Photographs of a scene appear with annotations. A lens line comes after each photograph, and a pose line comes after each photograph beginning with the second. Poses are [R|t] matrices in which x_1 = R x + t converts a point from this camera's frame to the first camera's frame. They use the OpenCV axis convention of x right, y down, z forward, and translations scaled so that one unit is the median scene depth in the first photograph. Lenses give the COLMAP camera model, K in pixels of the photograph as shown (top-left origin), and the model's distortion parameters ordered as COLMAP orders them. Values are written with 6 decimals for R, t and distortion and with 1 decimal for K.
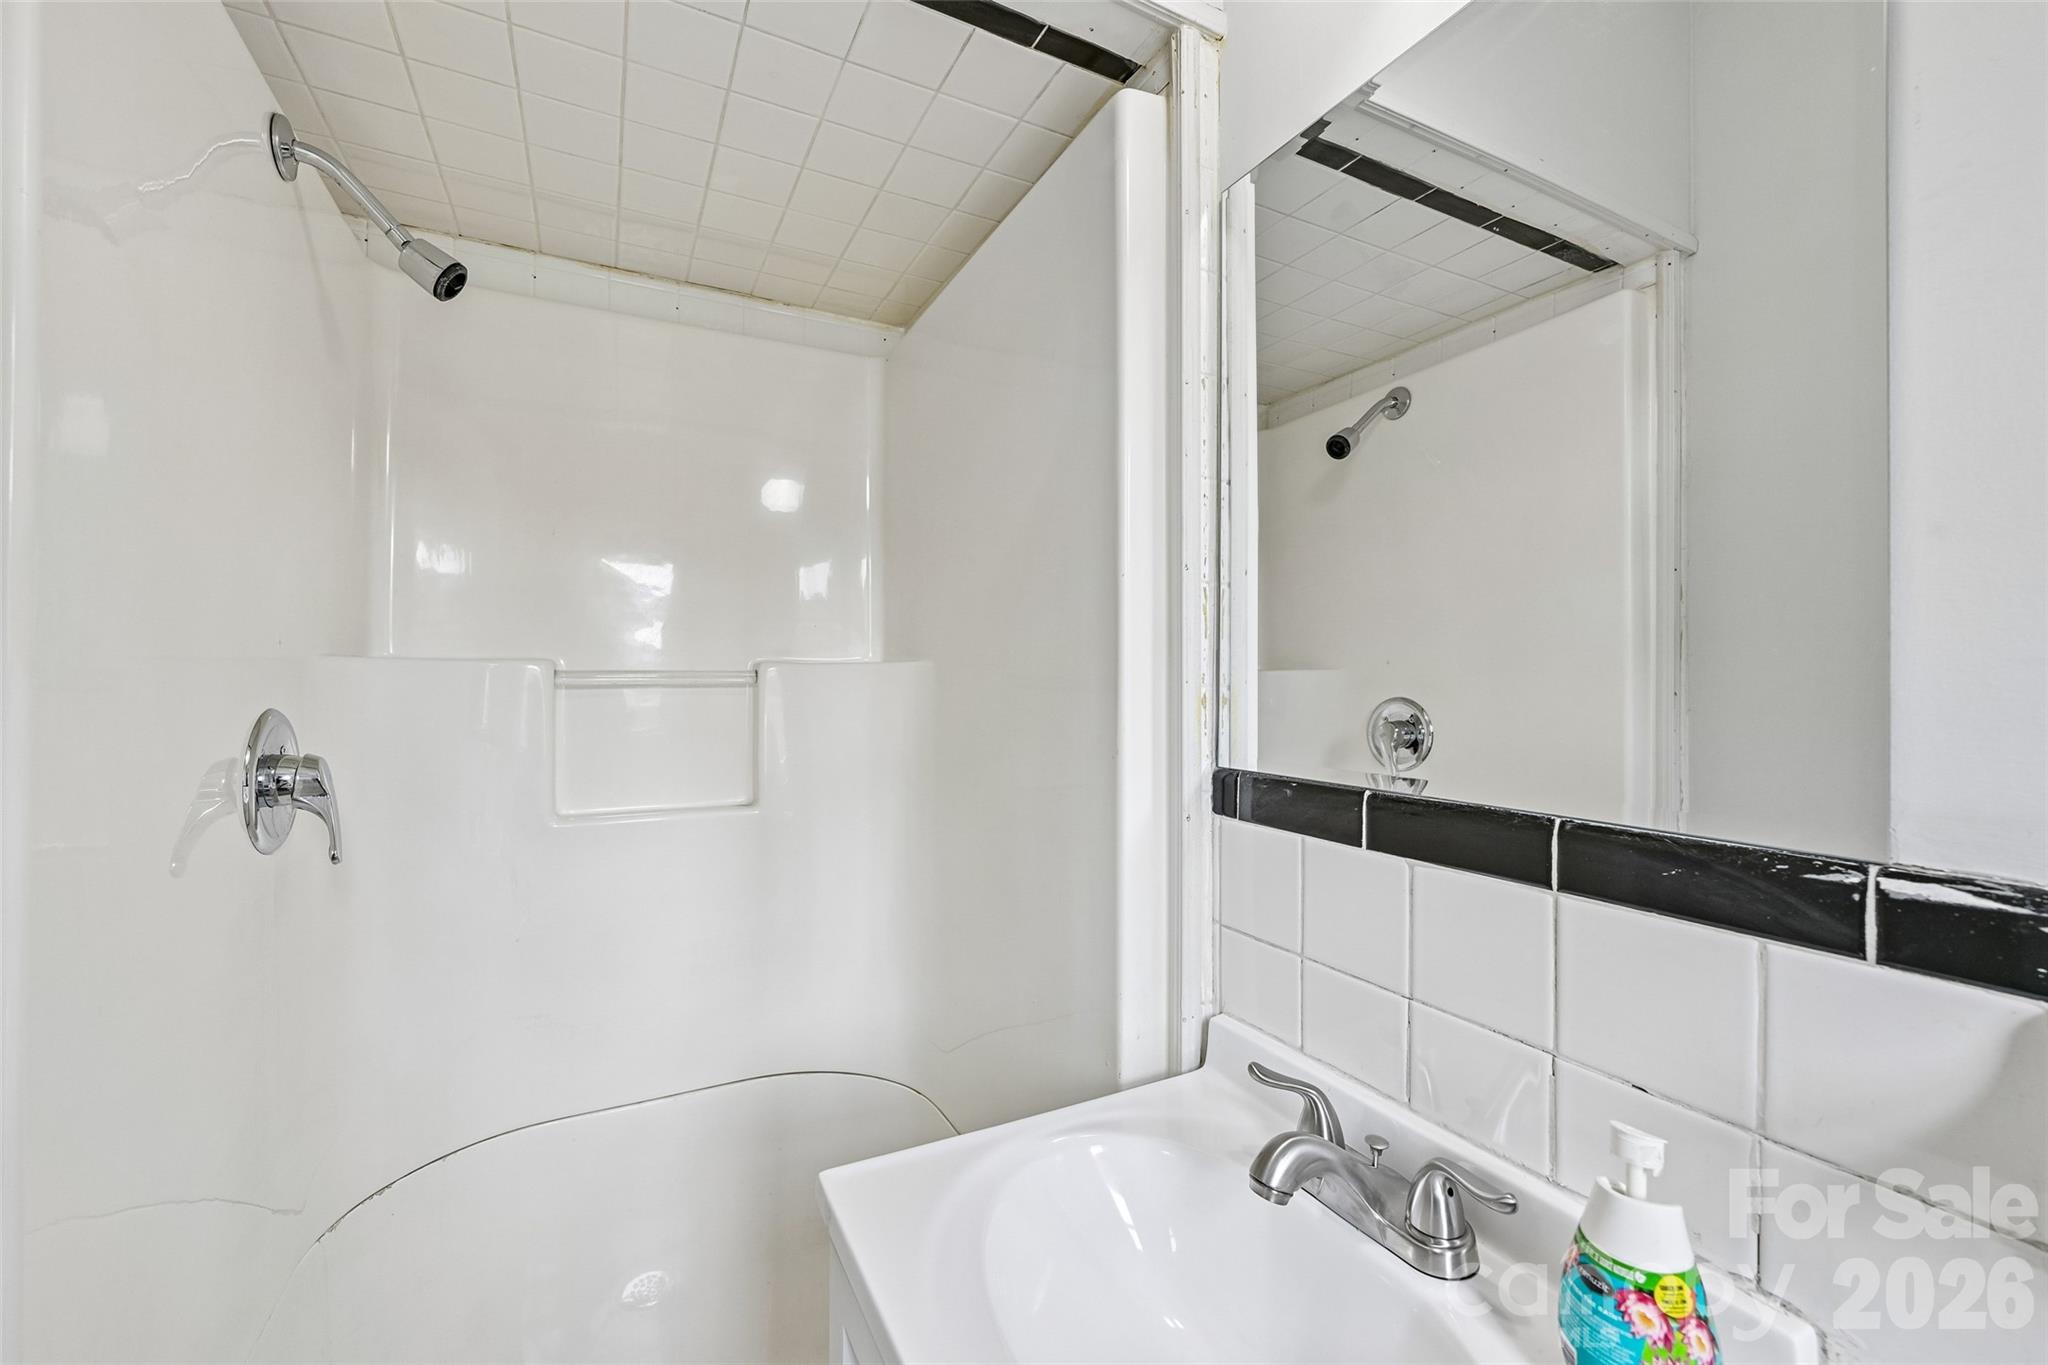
lens RADIAL K [[825.4, 0, 1020.9], [0, 825.4, 673.0], [0, 0, 1]] dist [-0.001855, -0.000053]
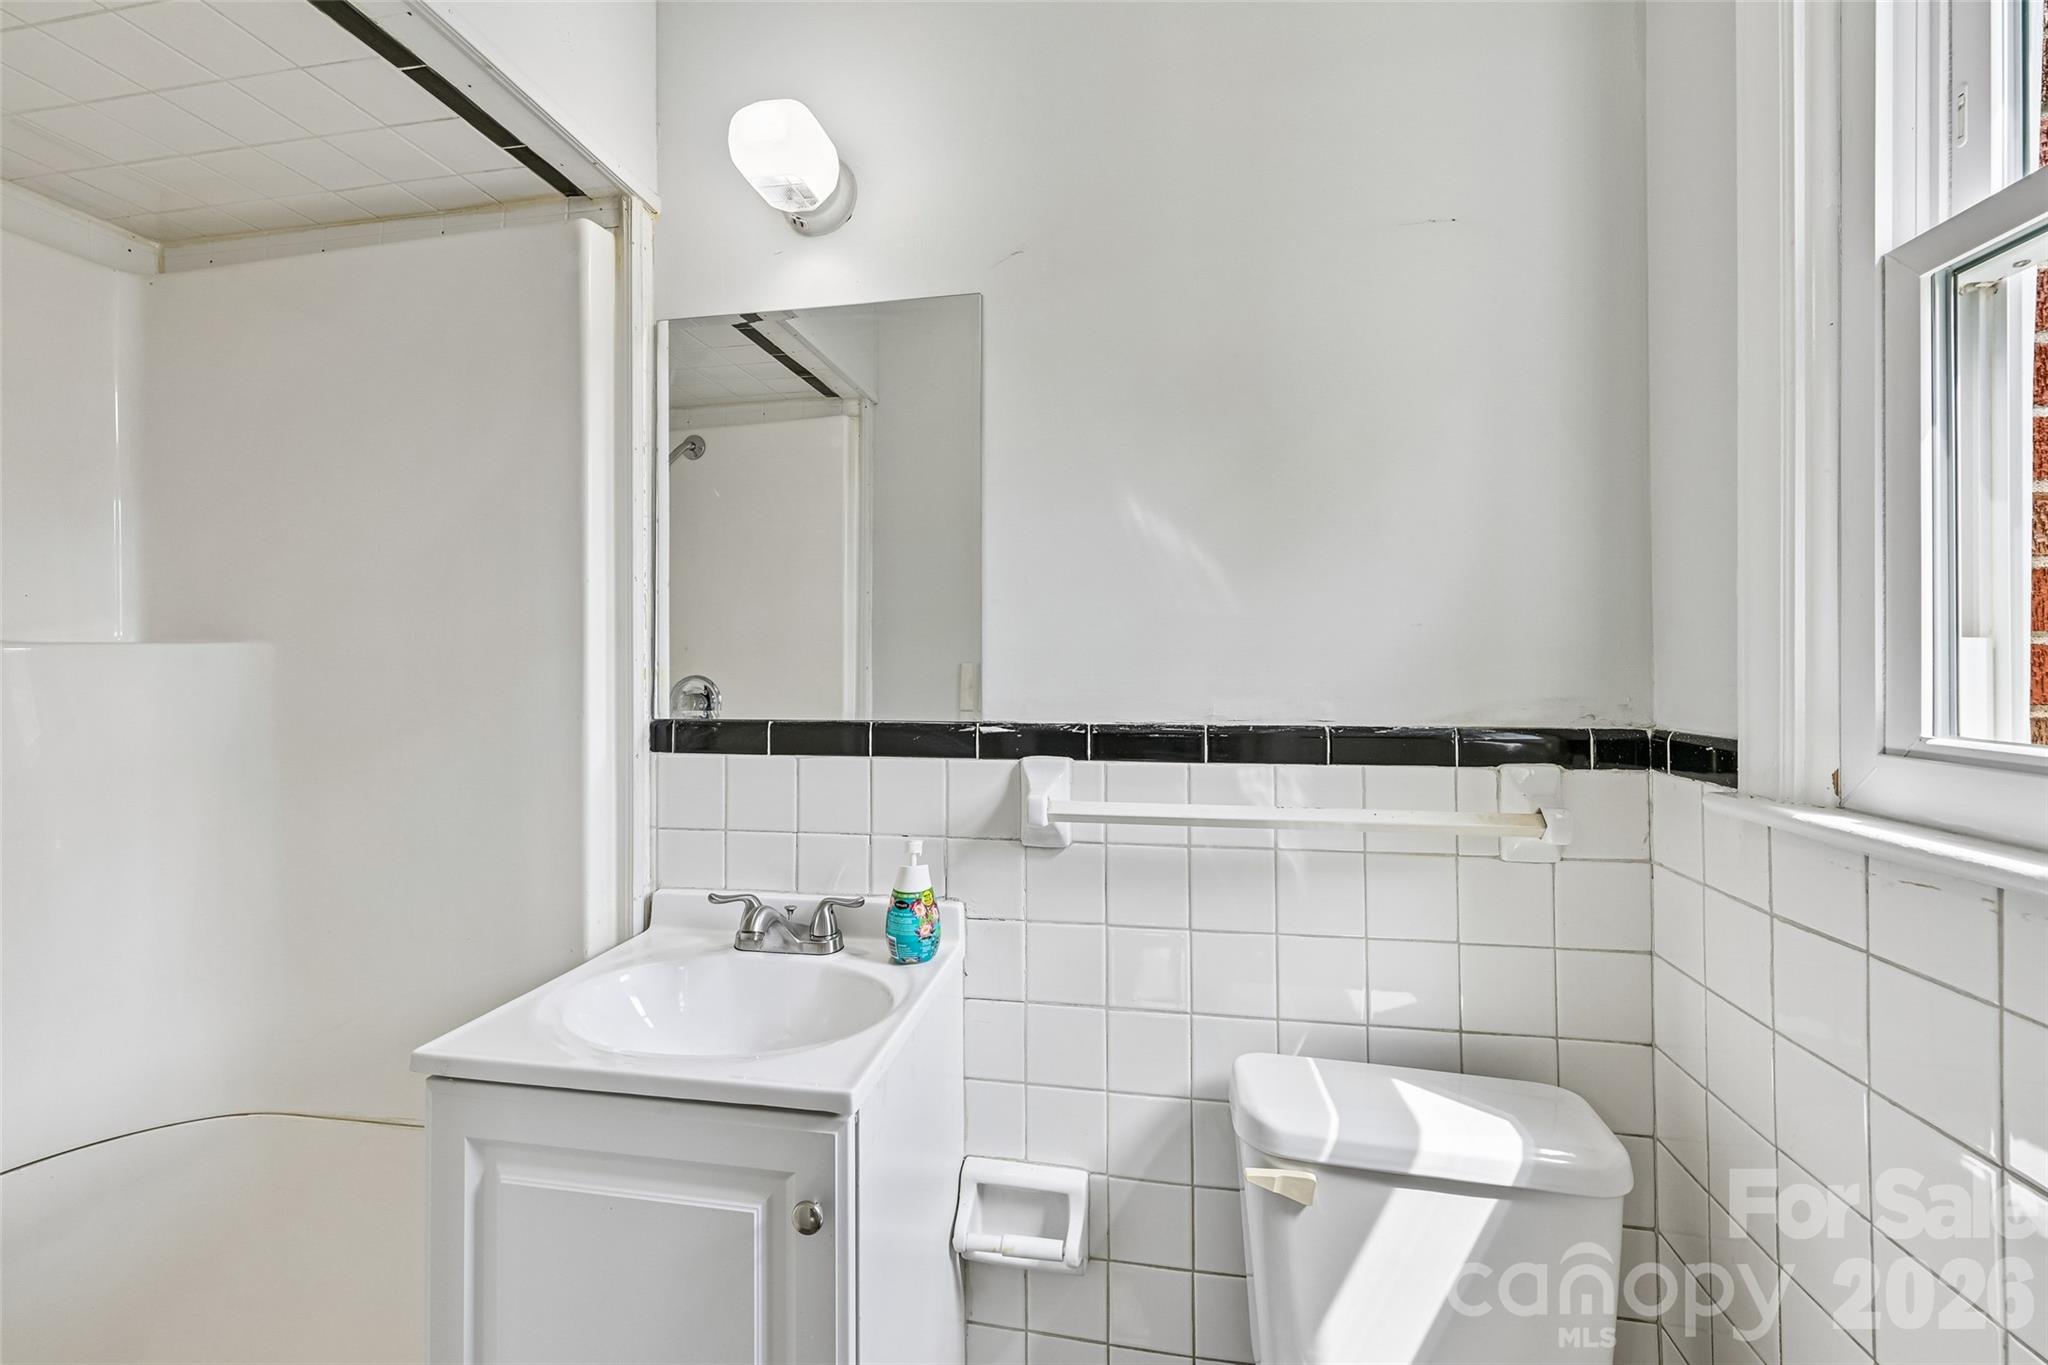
lens RADIAL K [[825.4, 0, 1024.6], [0, 825.4, 664.7], [0, 0, 1]] dist [-0.001855, -0.000053]
pose [[0.604469, -0.008137, 0.796587, -0.519482], [0.002797, 0.999963, 0.008092, 0.009309], [-0.796623, -0.002663, 0.604470, -0.384439]]
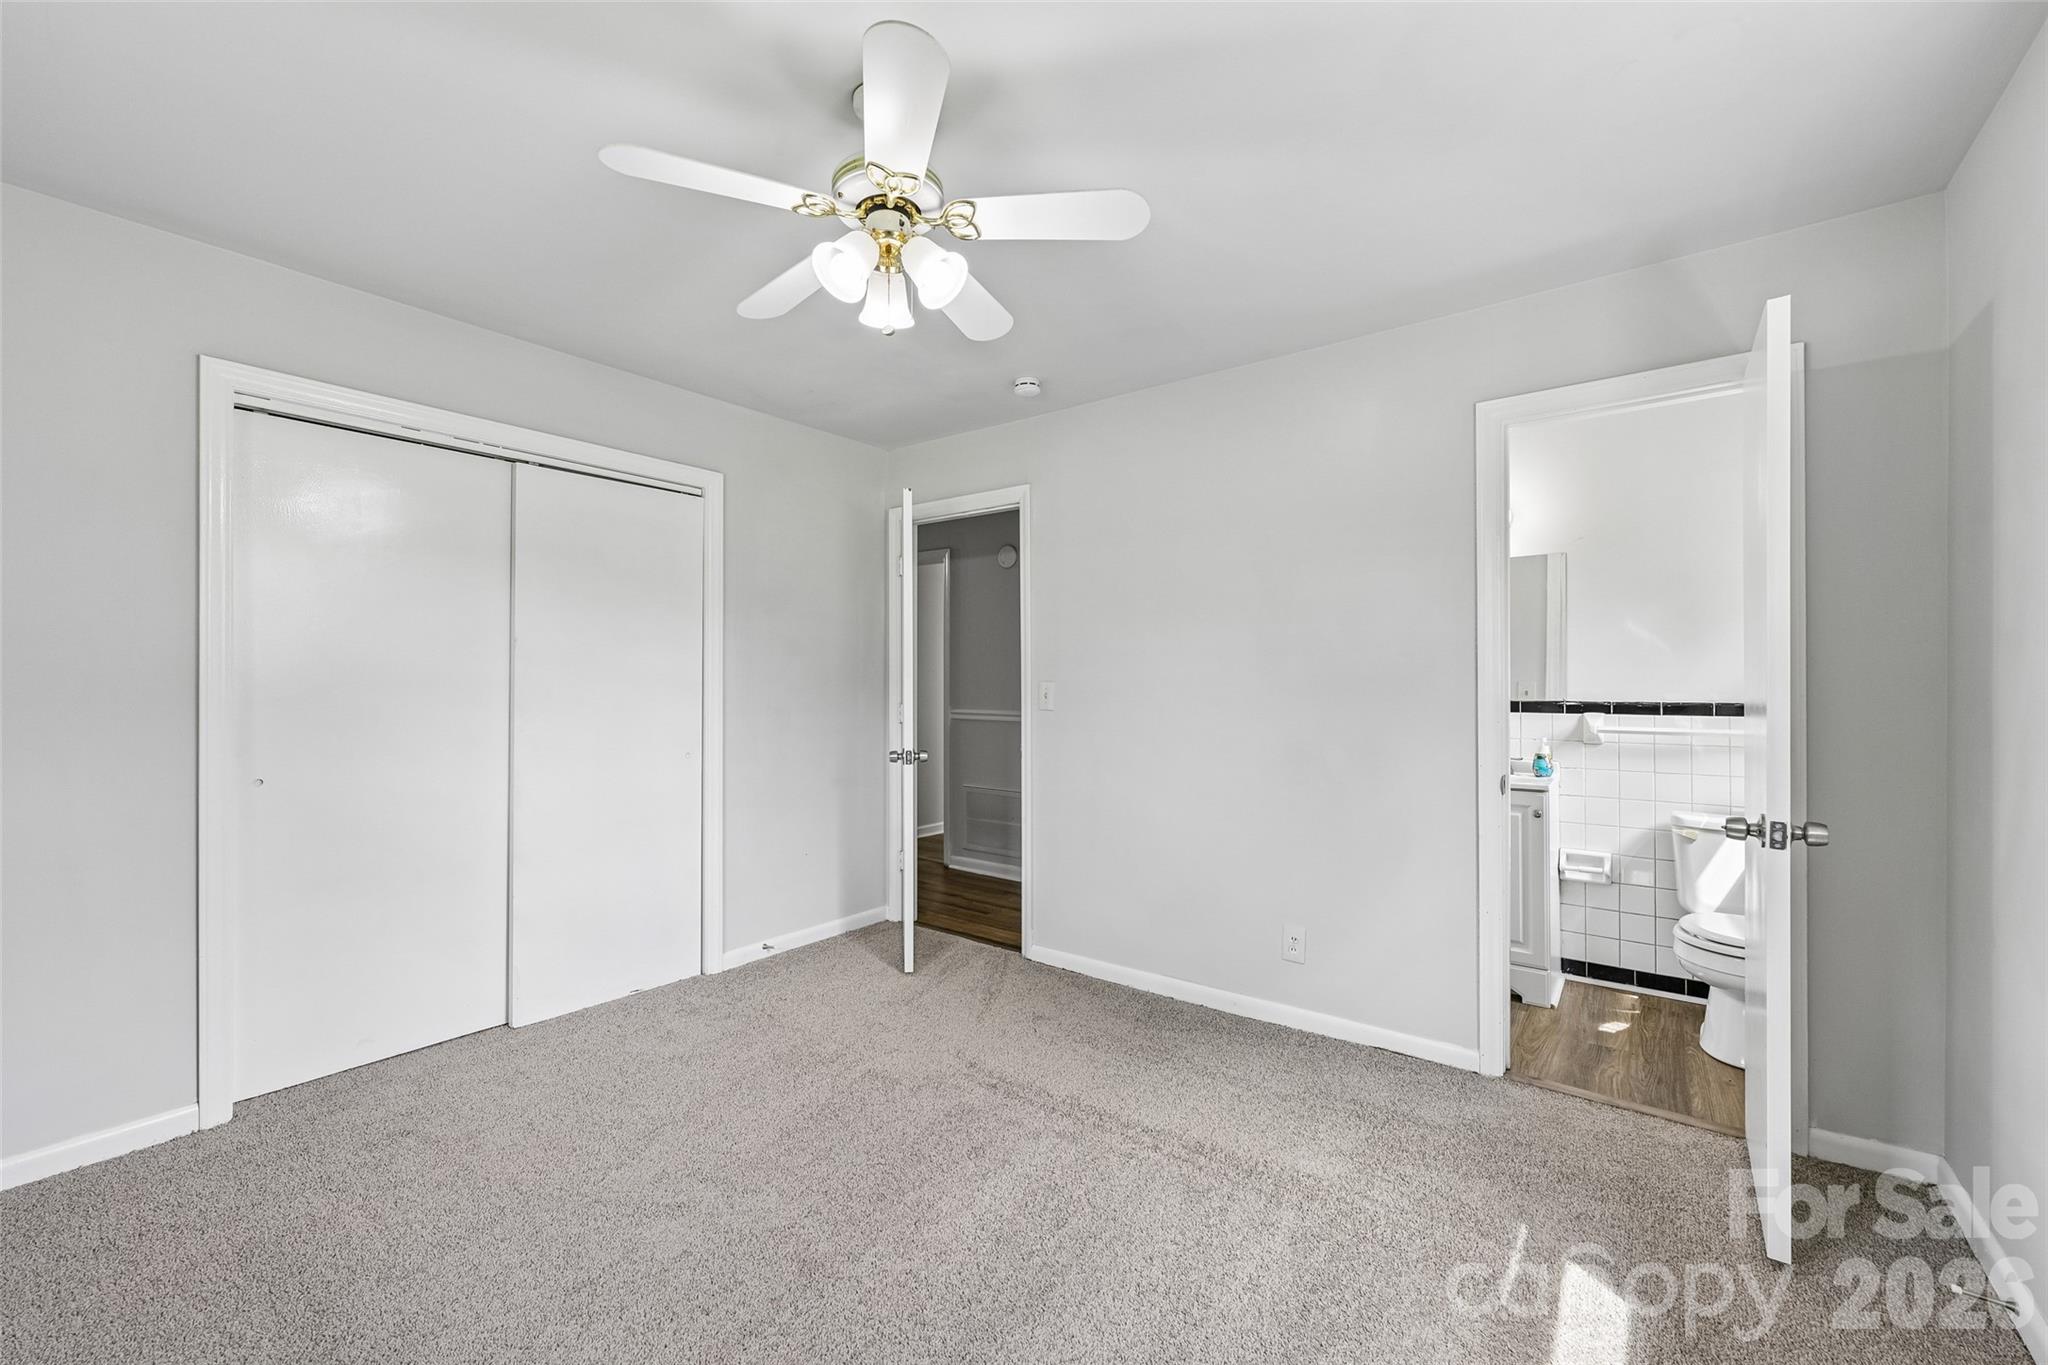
lens RADIAL K [[825.4, 0, 1009.3], [0, 825.4, 683.8], [0, 0, 1]] dist [-0.001855, -0.000053]
pose [[0.907761, -0.007997, 0.419411, -3.563401], [0.005484, 0.999959, 0.007197, -0.011391], [-0.419451, -0.004233, 0.907768, -1.978187]]
